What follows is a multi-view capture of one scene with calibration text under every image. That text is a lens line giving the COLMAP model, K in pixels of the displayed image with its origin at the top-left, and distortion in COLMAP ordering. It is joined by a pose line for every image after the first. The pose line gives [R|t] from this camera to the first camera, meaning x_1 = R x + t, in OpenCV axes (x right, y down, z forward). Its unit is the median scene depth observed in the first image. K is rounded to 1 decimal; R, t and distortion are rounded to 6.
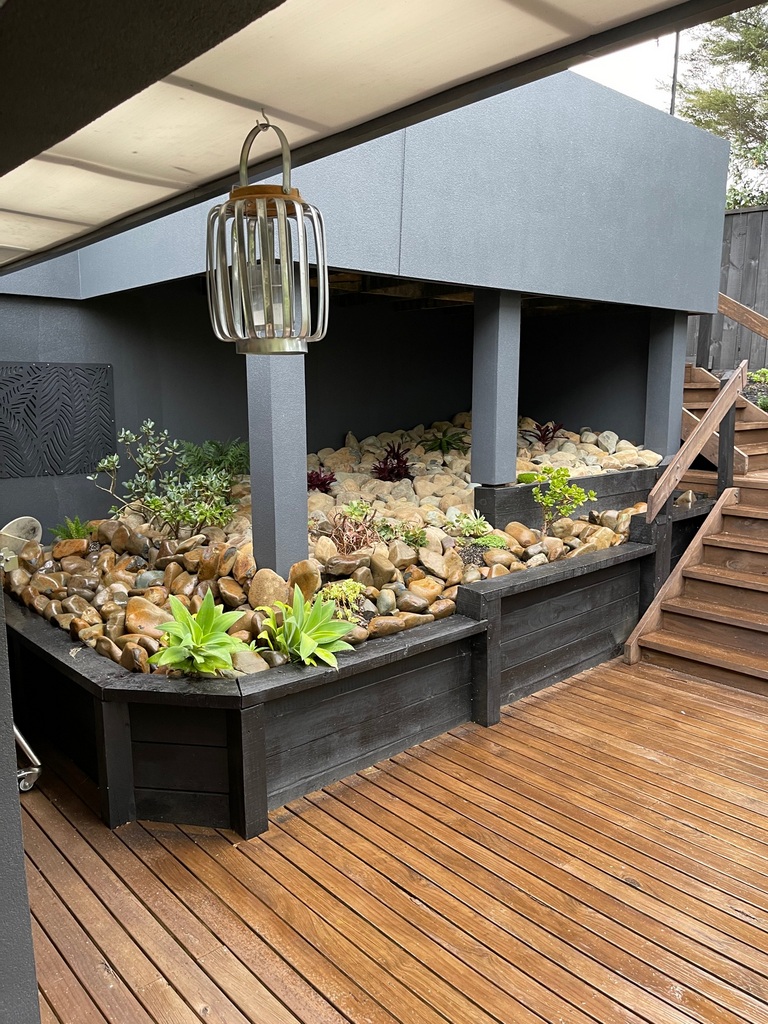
lens RADIAL K [[778.2, 0, 384.0], [0, 778.2, 512.0], [0, 0, 1]] dist [0.068622, -0.082944]
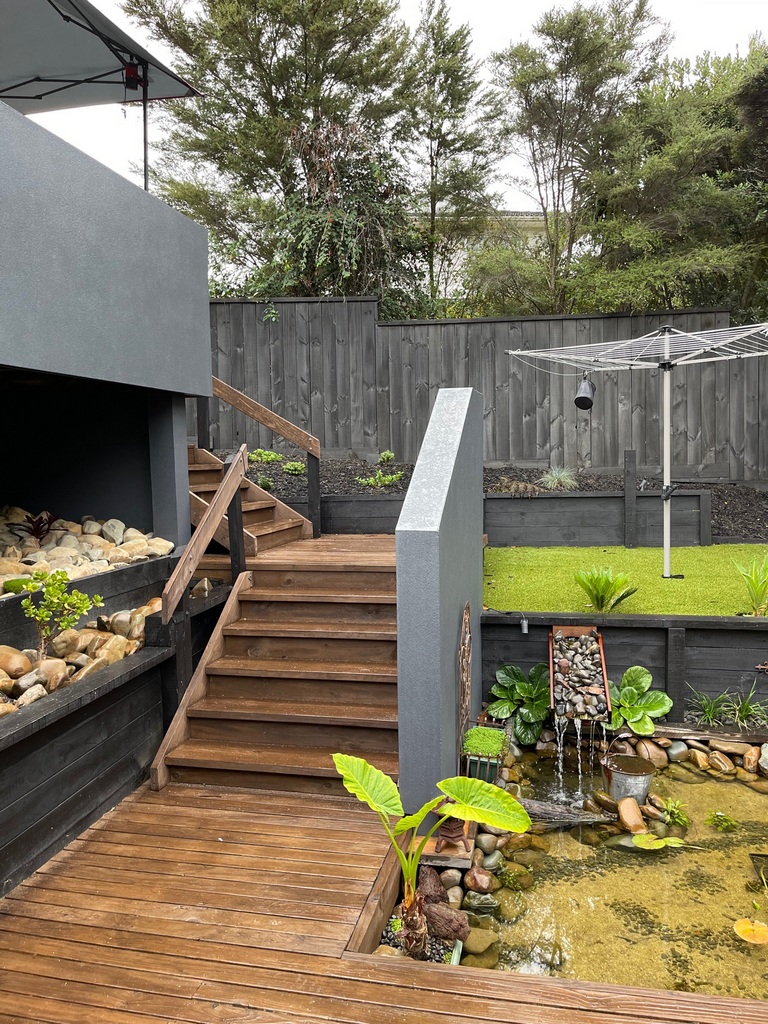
lens RADIAL K [[778.2, 0, 384.0], [0, 778.2, 512.0], [0, 0, 1]] dist [0.068622, -0.082944]
pose [[0.822135, -0.056261, 0.566506, 0.040495], [0.109276, 0.992196, -0.060048, -0.030581], [-0.558706, 0.111273, 0.821867, 0.102371]]
